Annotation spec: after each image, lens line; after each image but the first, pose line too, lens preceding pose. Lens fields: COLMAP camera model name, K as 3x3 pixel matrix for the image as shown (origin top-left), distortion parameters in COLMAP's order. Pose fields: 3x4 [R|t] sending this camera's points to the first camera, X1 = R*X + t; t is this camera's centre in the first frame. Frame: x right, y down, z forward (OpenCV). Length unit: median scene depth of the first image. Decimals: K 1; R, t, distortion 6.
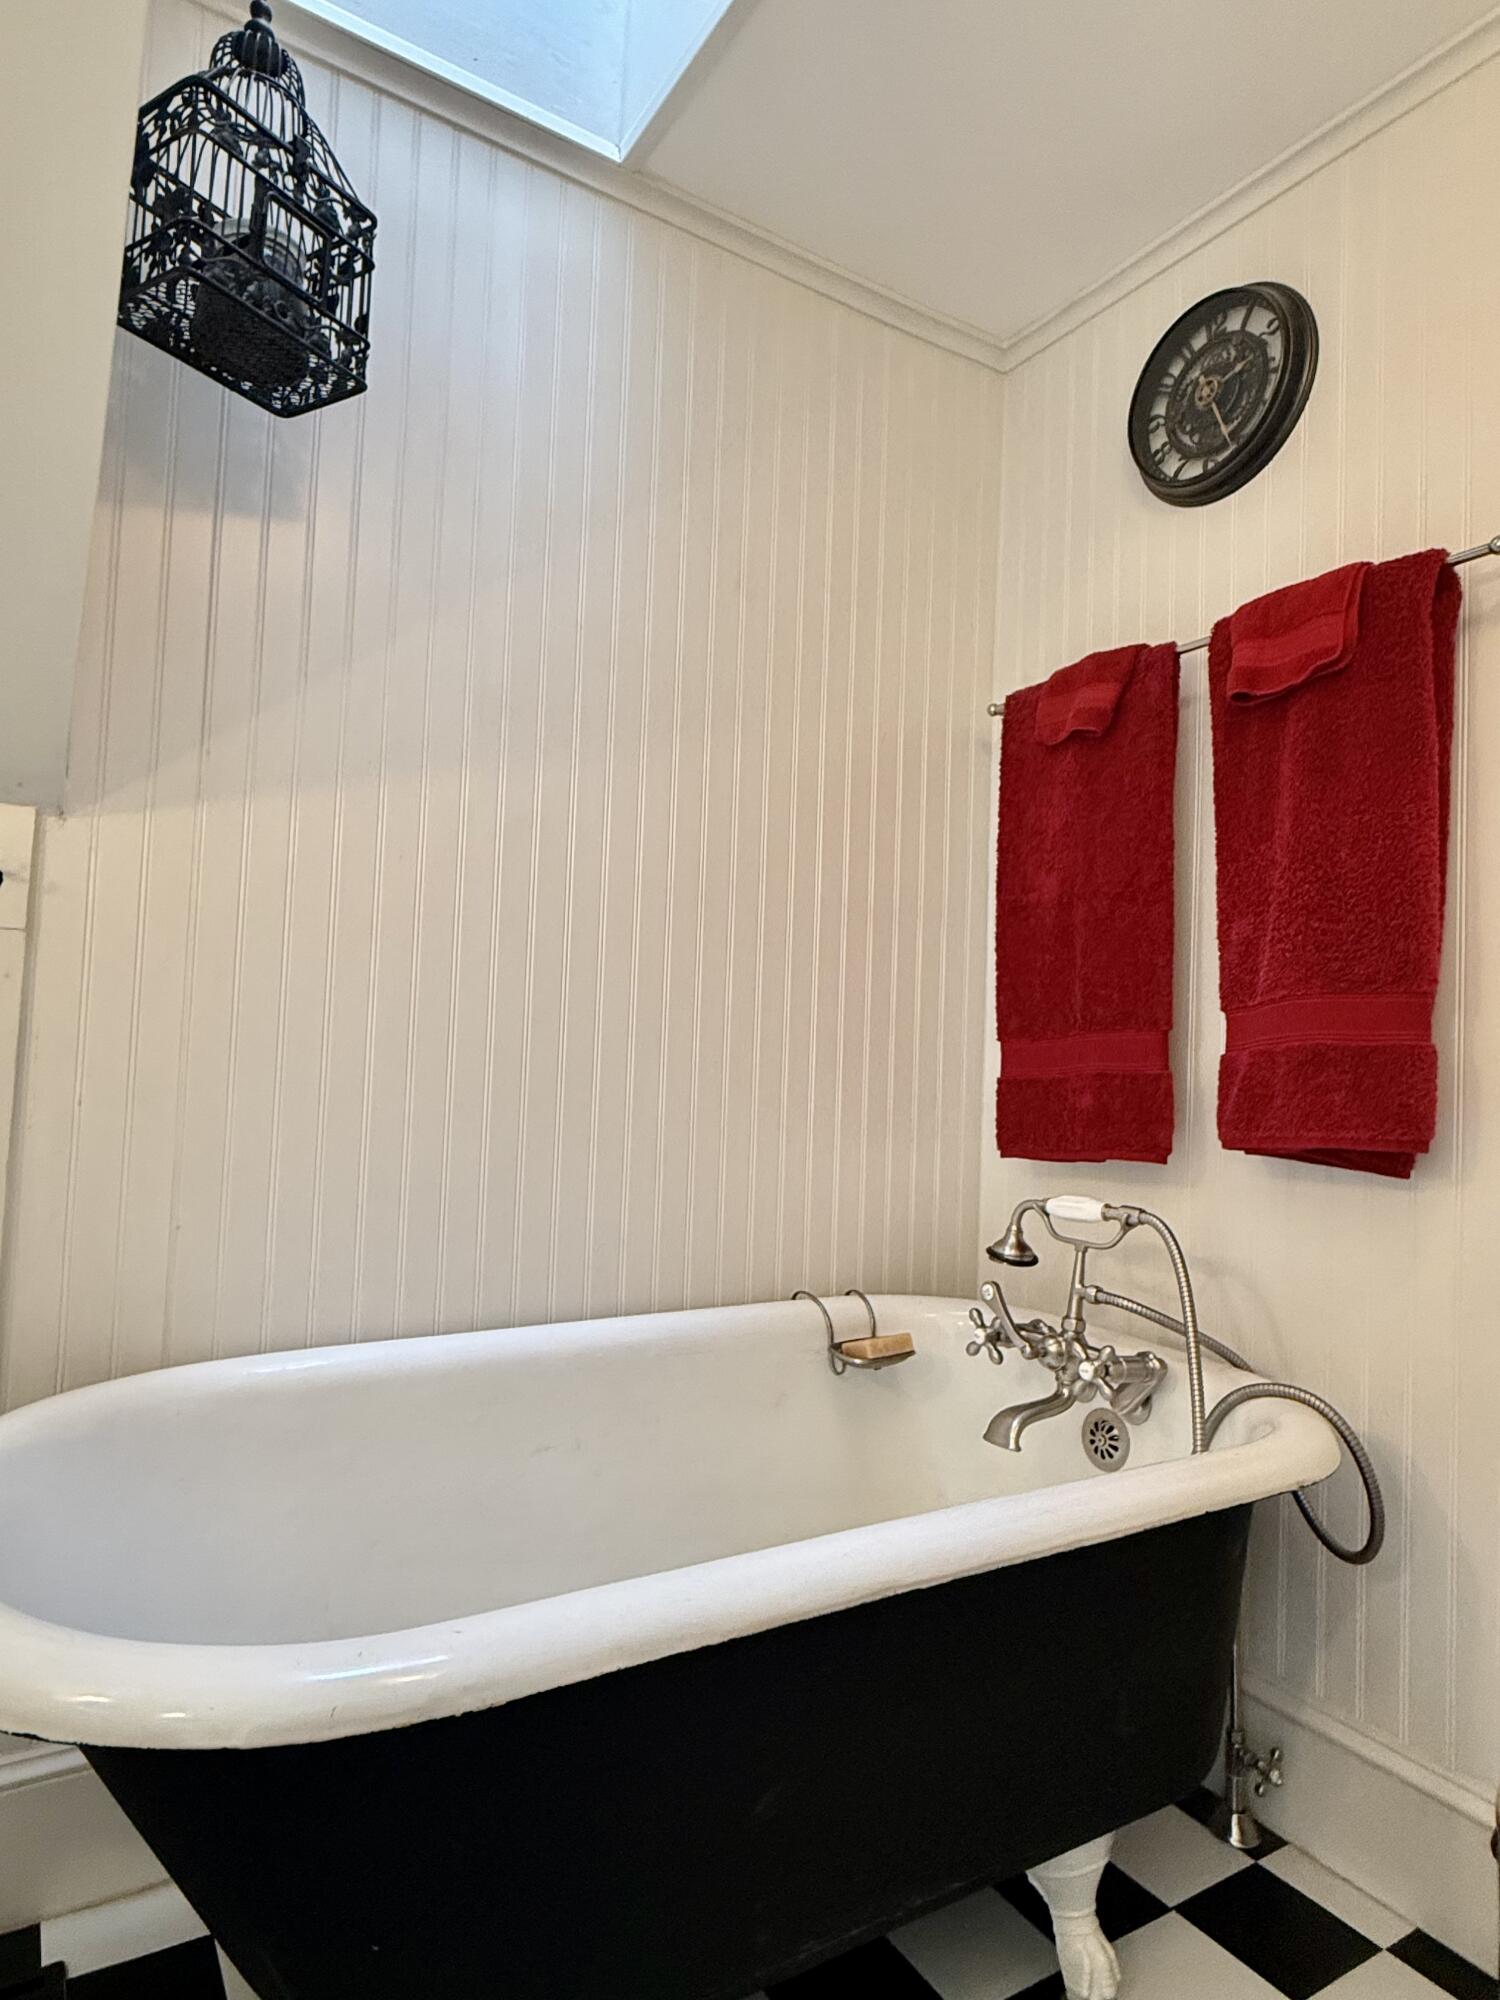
lens RADIAL K [[1185.1, 0, 750.0], [0, 1185.1, 1000.0], [0, 0, 1]] dist [0.006709, 0.000163]
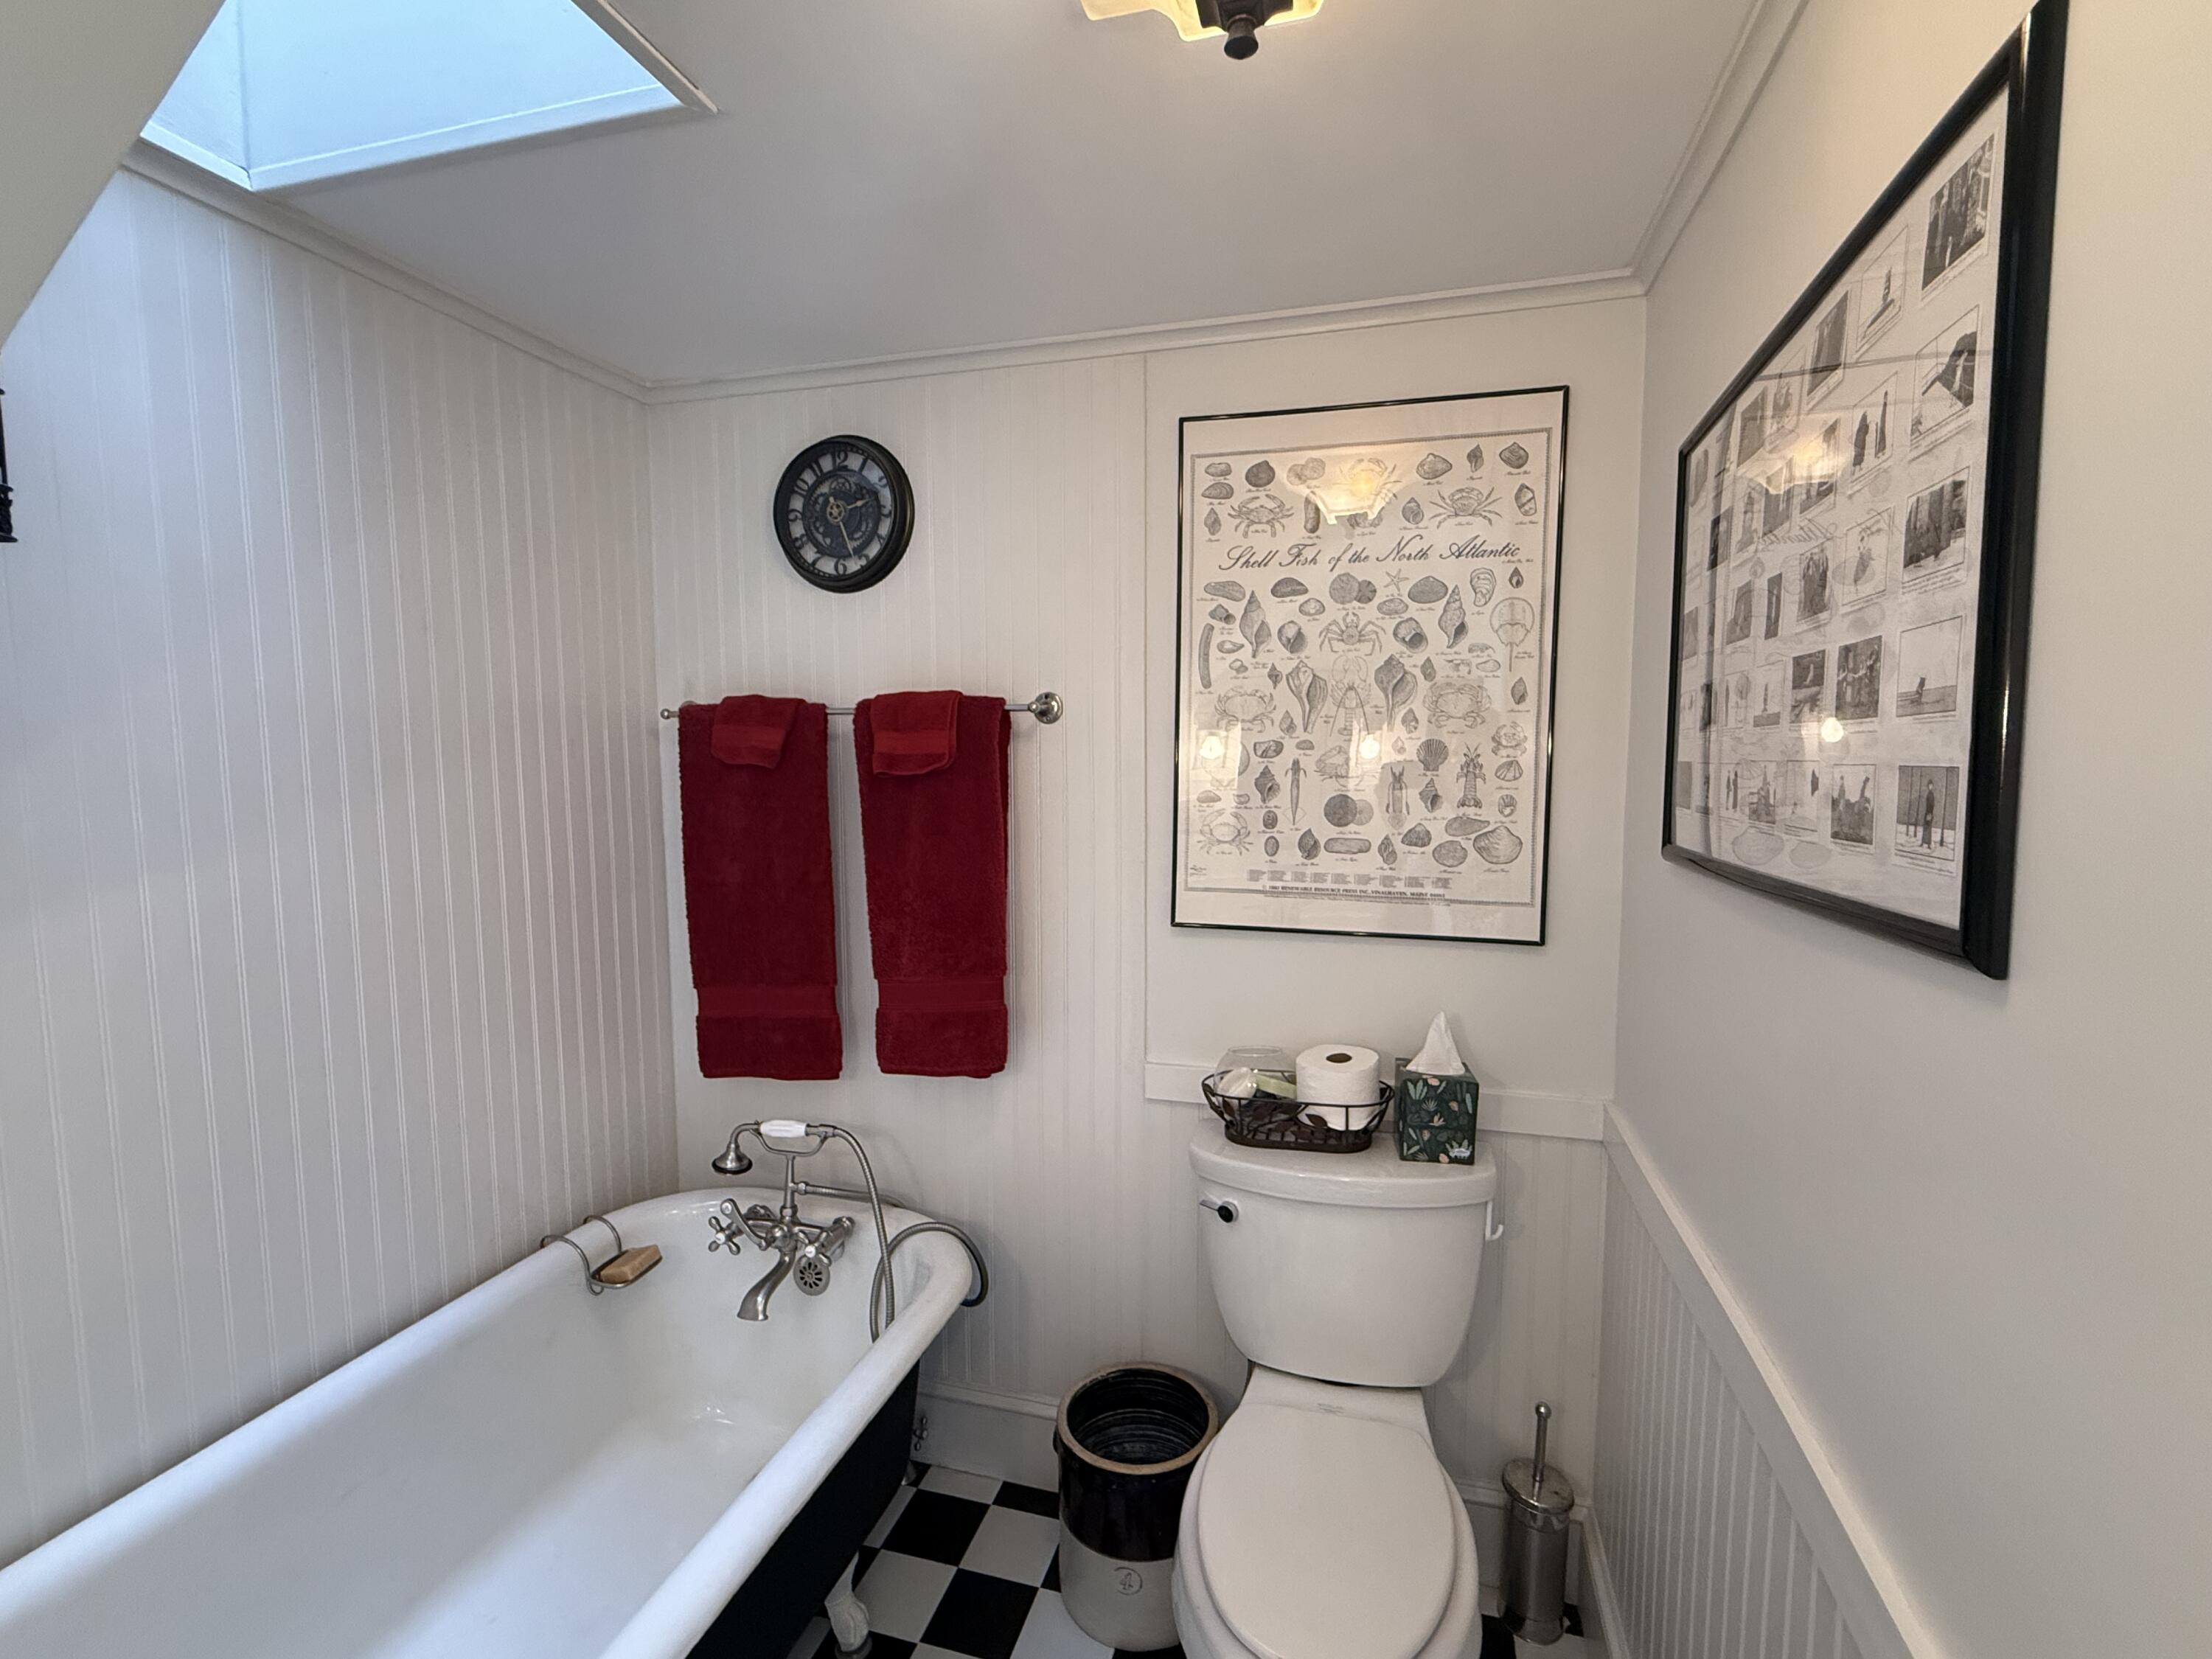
lens RADIAL K [[1027.4, 0, 1106.0], [0, 1027.4, 829.5], [0, 0, 1]] dist [0.002725, 0.000144]
pose [[0.736468, -0.100958, 0.668897, -0.215190], [-0.002413, 0.988402, 0.151838, -0.348612], [-0.676468, -0.113438, 0.727683, -0.099381]]
